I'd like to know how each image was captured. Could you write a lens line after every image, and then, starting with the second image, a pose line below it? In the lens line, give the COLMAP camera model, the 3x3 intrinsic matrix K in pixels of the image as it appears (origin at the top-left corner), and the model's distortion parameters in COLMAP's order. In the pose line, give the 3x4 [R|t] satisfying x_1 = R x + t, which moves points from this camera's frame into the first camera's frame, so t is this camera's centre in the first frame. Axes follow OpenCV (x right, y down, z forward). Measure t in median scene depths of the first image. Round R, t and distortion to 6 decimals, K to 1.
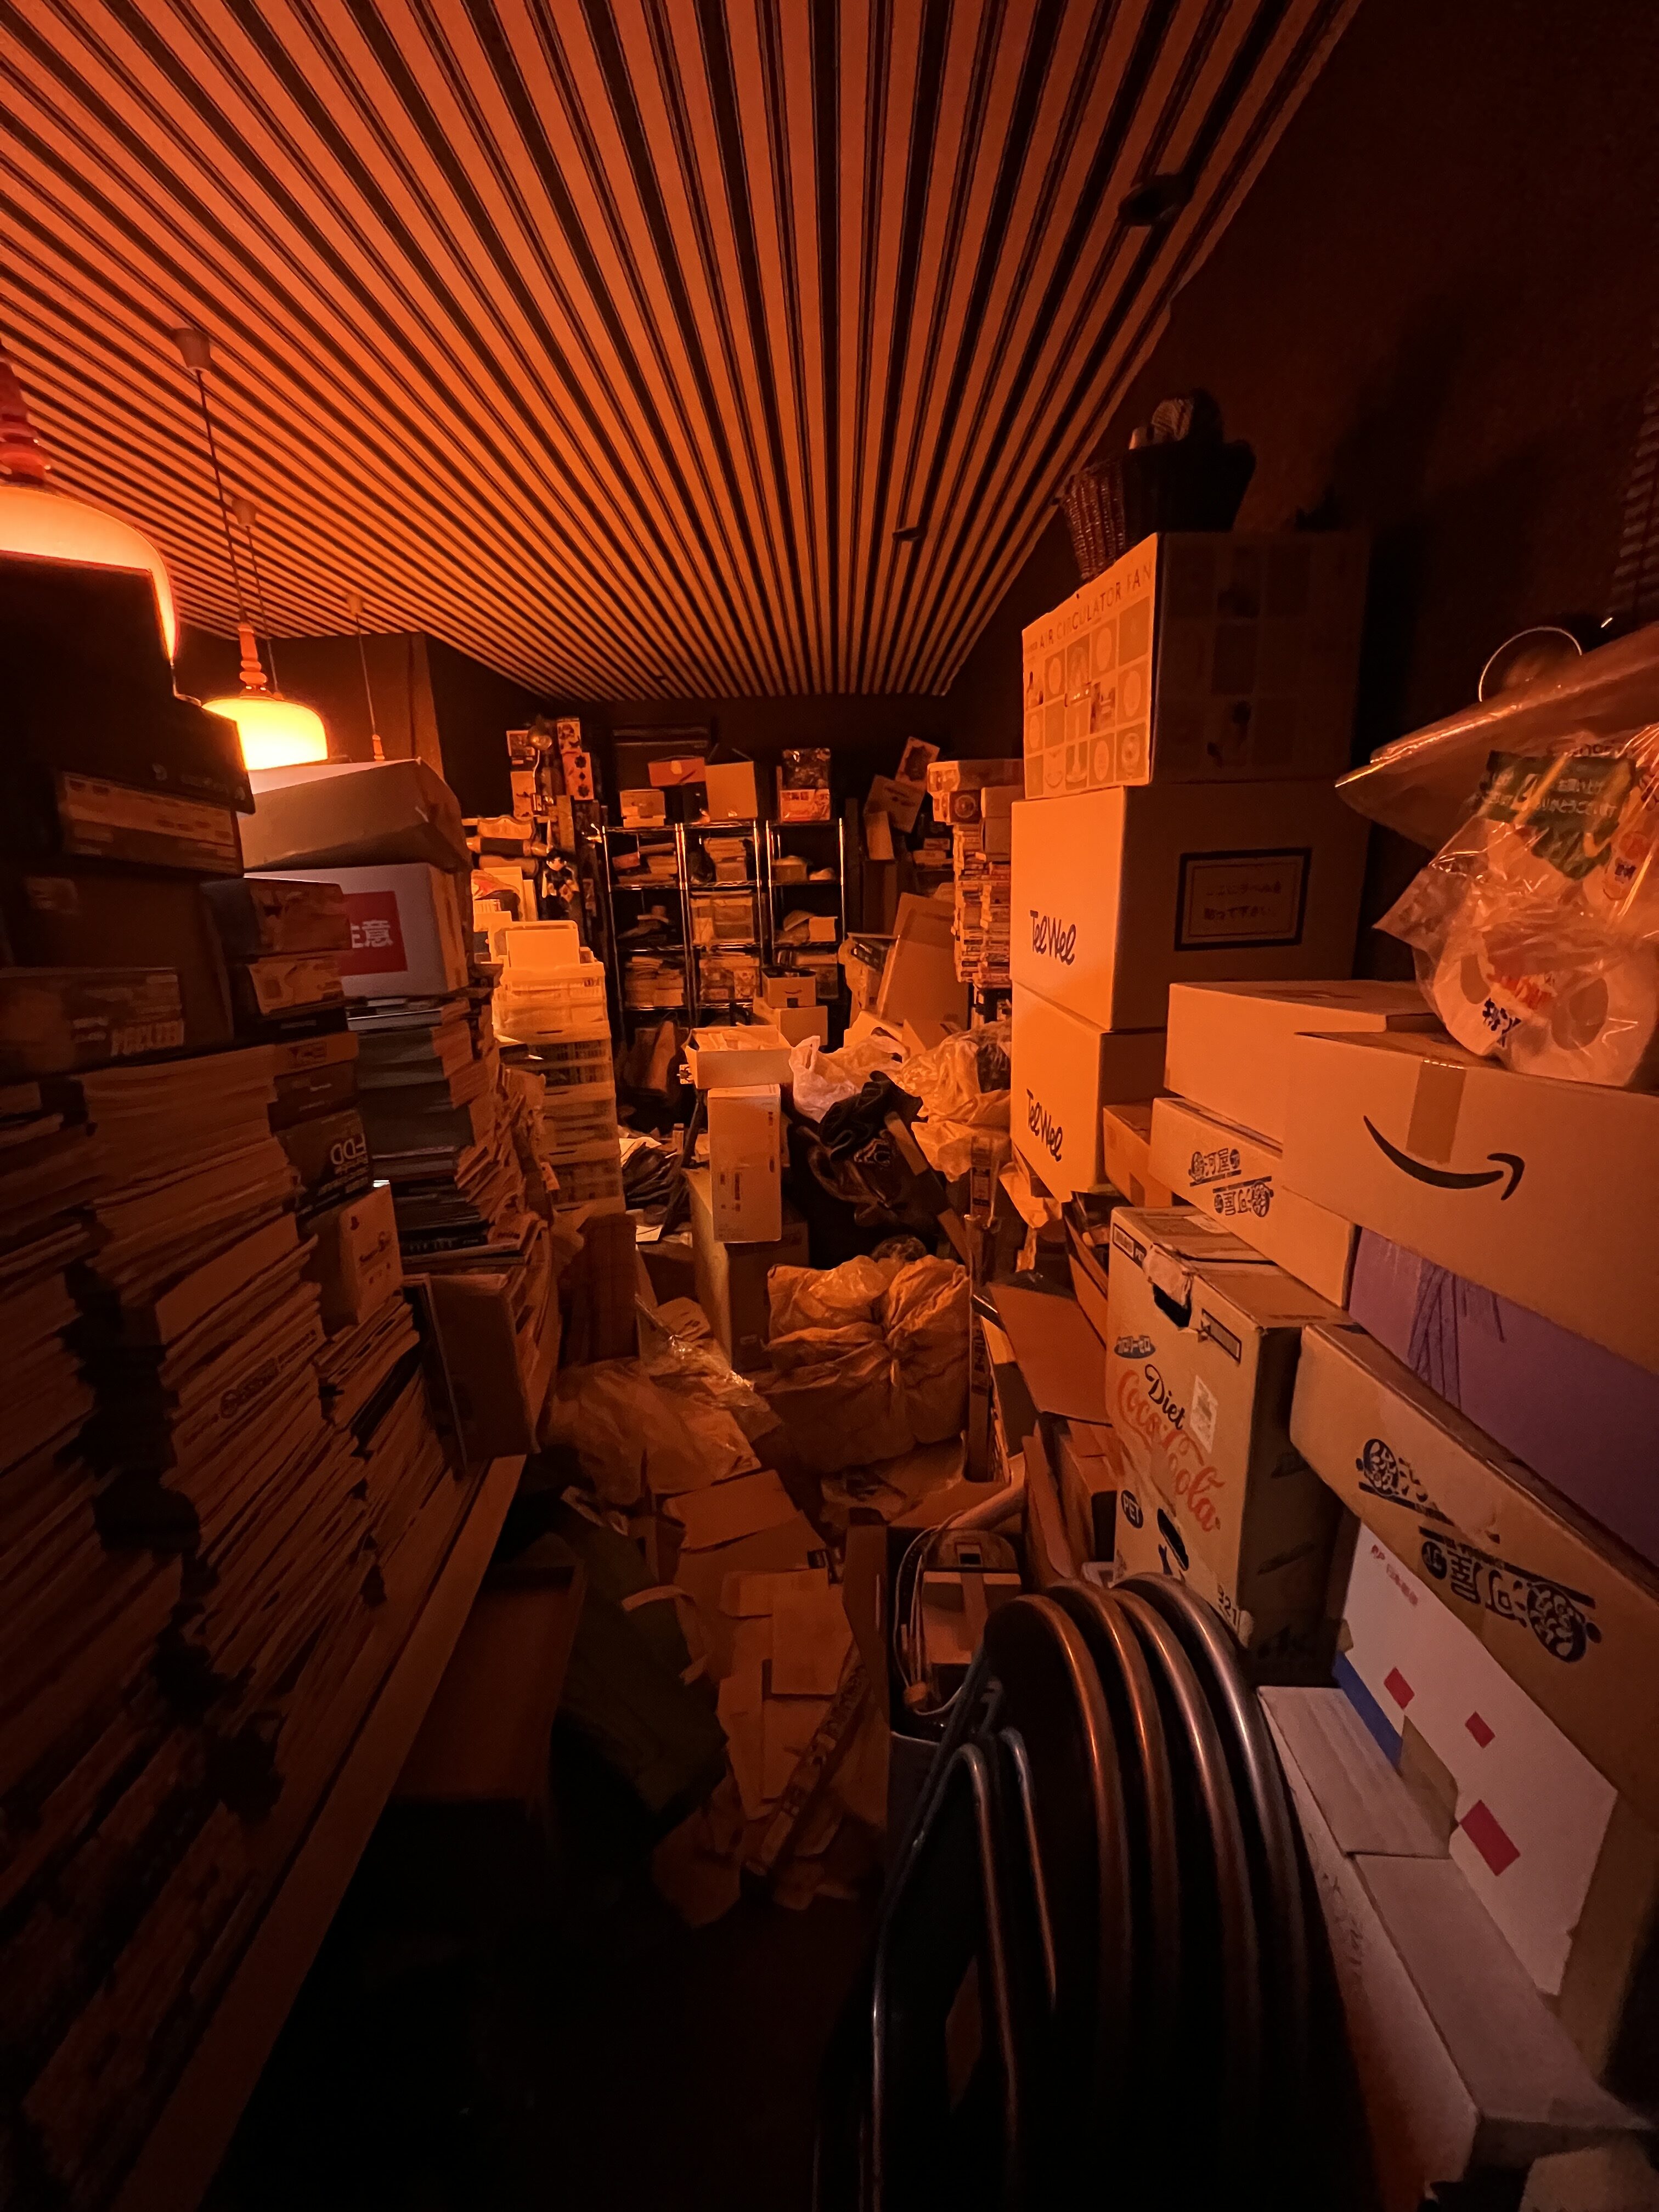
lens RADIAL K [[886.3, 0, 832.3], [0, 886.3, 1112.4], [0, 0, 1]] dist [0.001069, -0.000115]
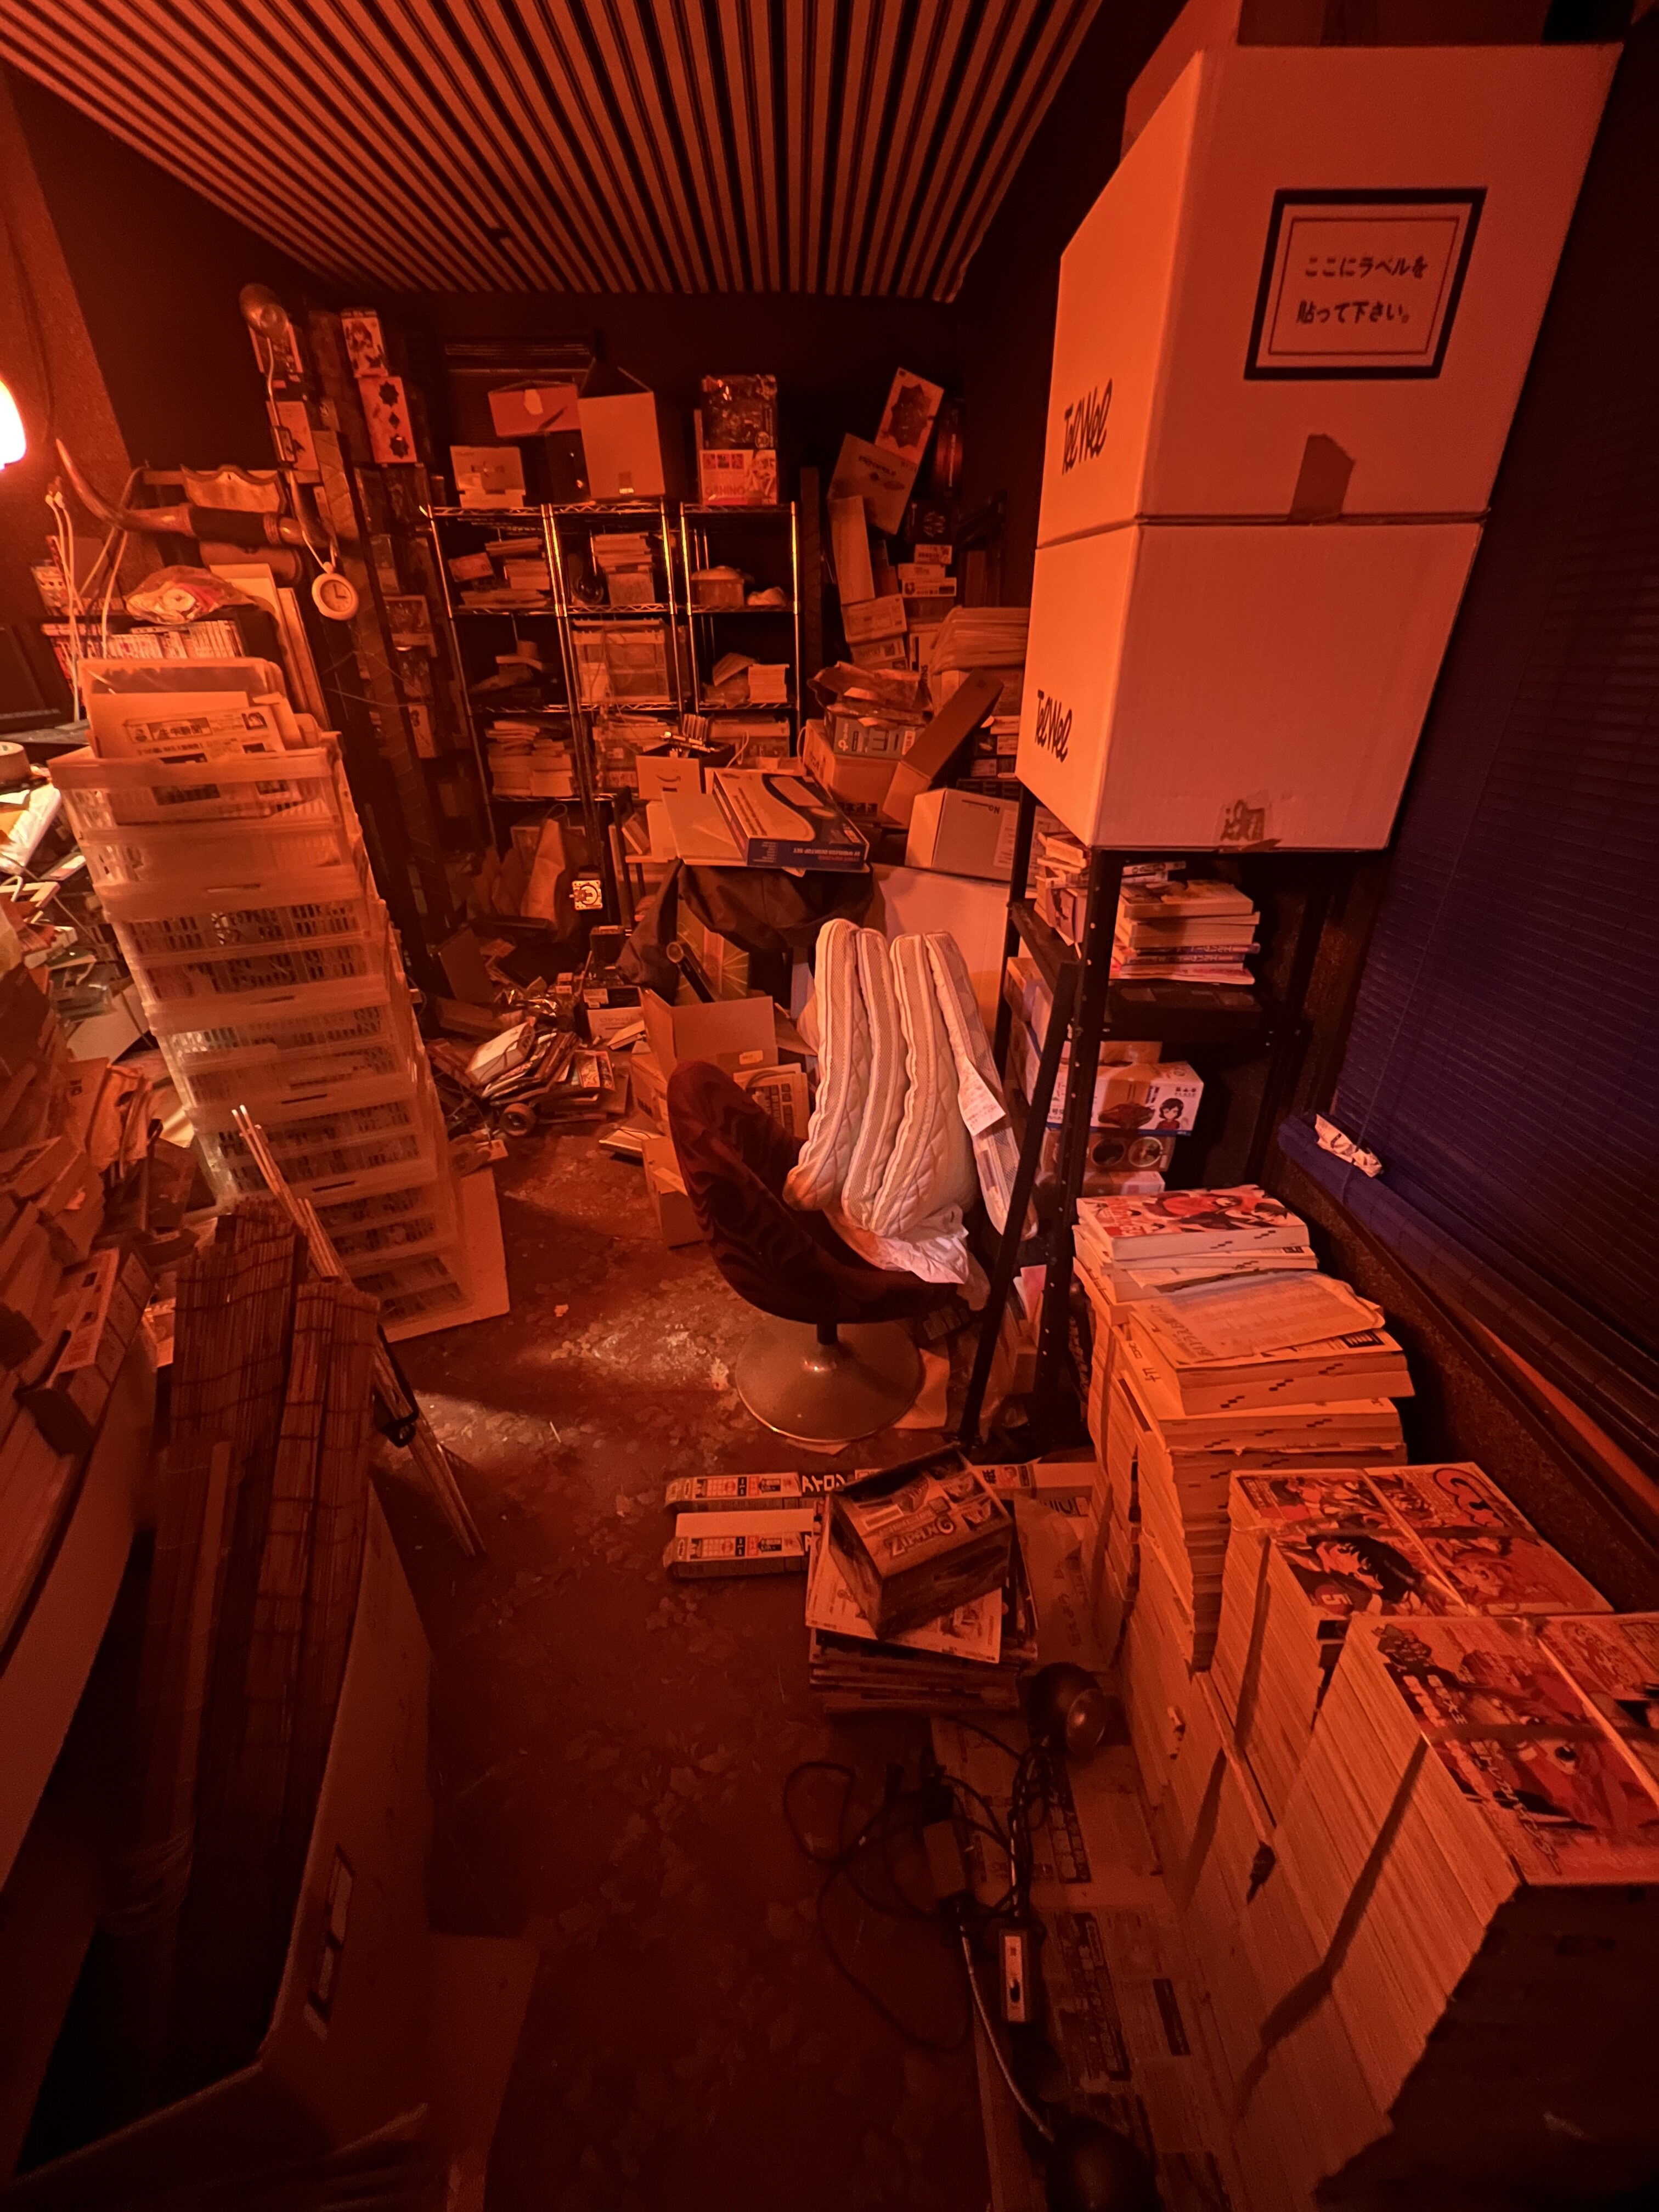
lens RADIAL K [[886.3, 0, 830.0], [0, 886.3, 1104.5], [0, 0, 1]] dist [0.001069, -0.000115]
pose [[0.998880, -0.002486, 0.047250, 0.004255], [-0.008838, 0.971240, 0.237940, -0.052027], [-0.046483, -0.238092, 0.970130, 0.243794]]
